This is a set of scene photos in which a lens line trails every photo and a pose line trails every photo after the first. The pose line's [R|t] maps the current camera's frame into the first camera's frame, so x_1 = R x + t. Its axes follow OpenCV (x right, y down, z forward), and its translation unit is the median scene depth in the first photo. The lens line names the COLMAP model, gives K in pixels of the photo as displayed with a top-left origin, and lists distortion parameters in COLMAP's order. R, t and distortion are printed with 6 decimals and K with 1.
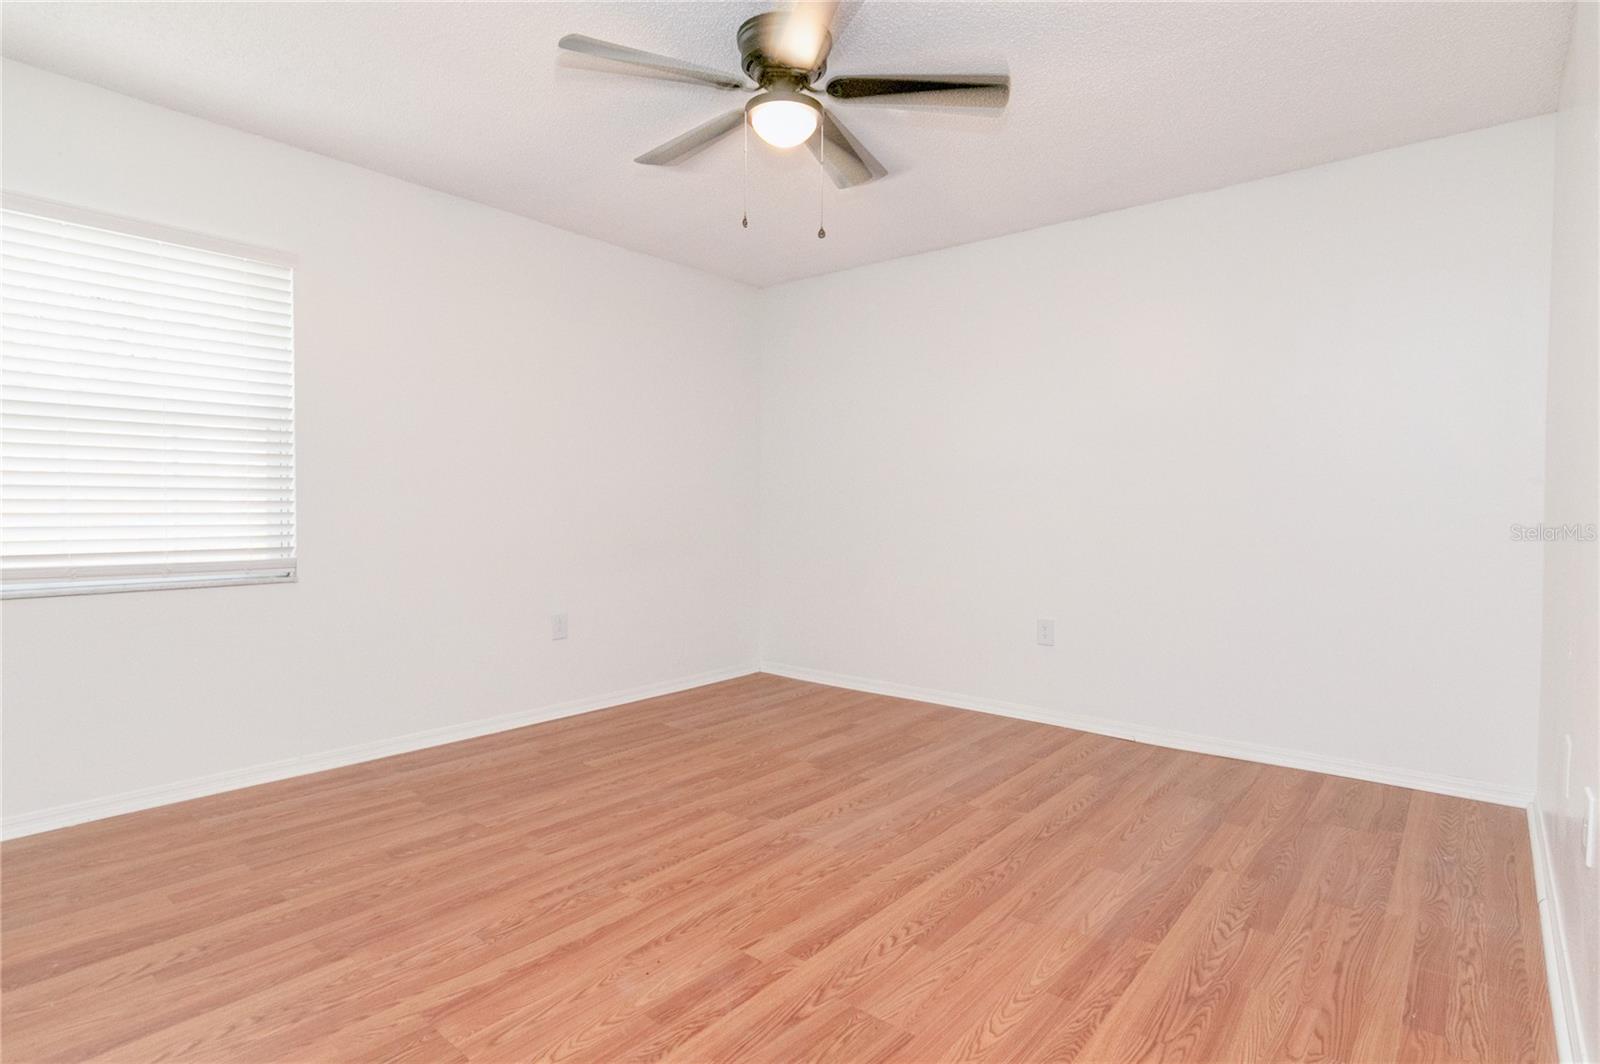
lens RADIAL K [[822.9, 0, 799.2], [0, 822.9, 523.4], [0, 0, 1]] dist [-0.006892, -0.001580]
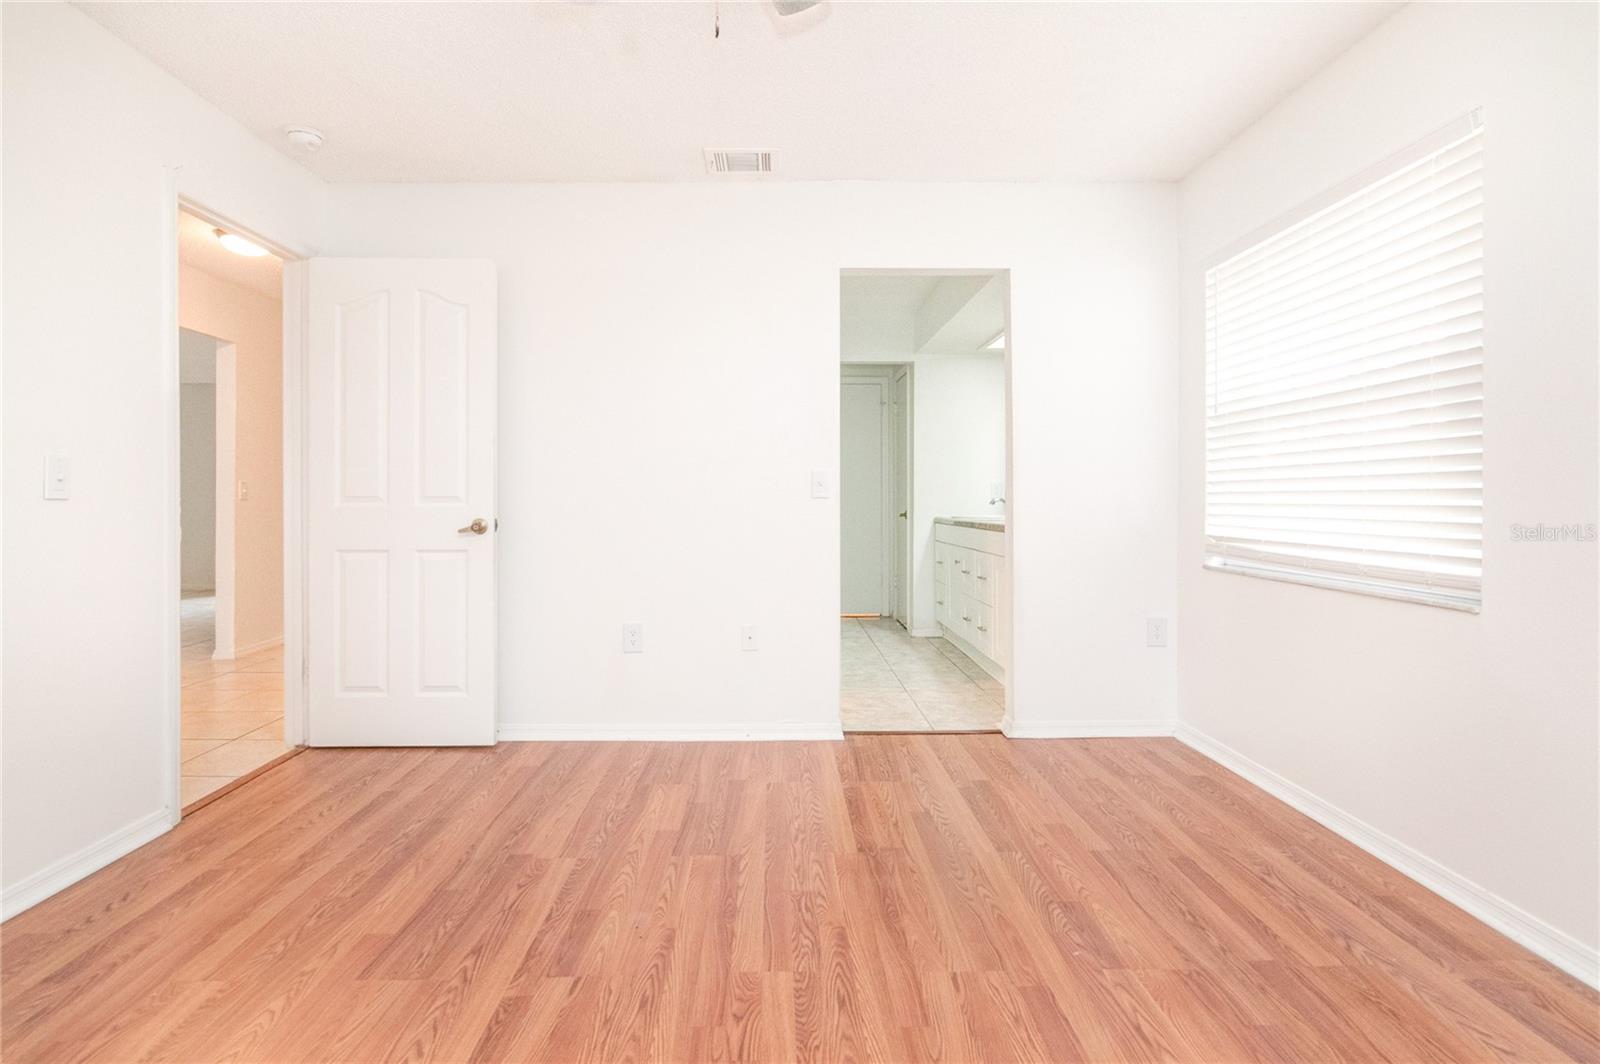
lens RADIAL K [[822.9, 0, 797.3], [0, 822.9, 537.4], [0, 0, 1]] dist [-0.006892, -0.001580]
pose [[-0.750283, 0.028544, -0.660500, 0.304520], [-0.015237, 0.998056, 0.060440, -0.028414], [0.660941, 0.055411, -0.748390, 1.639275]]
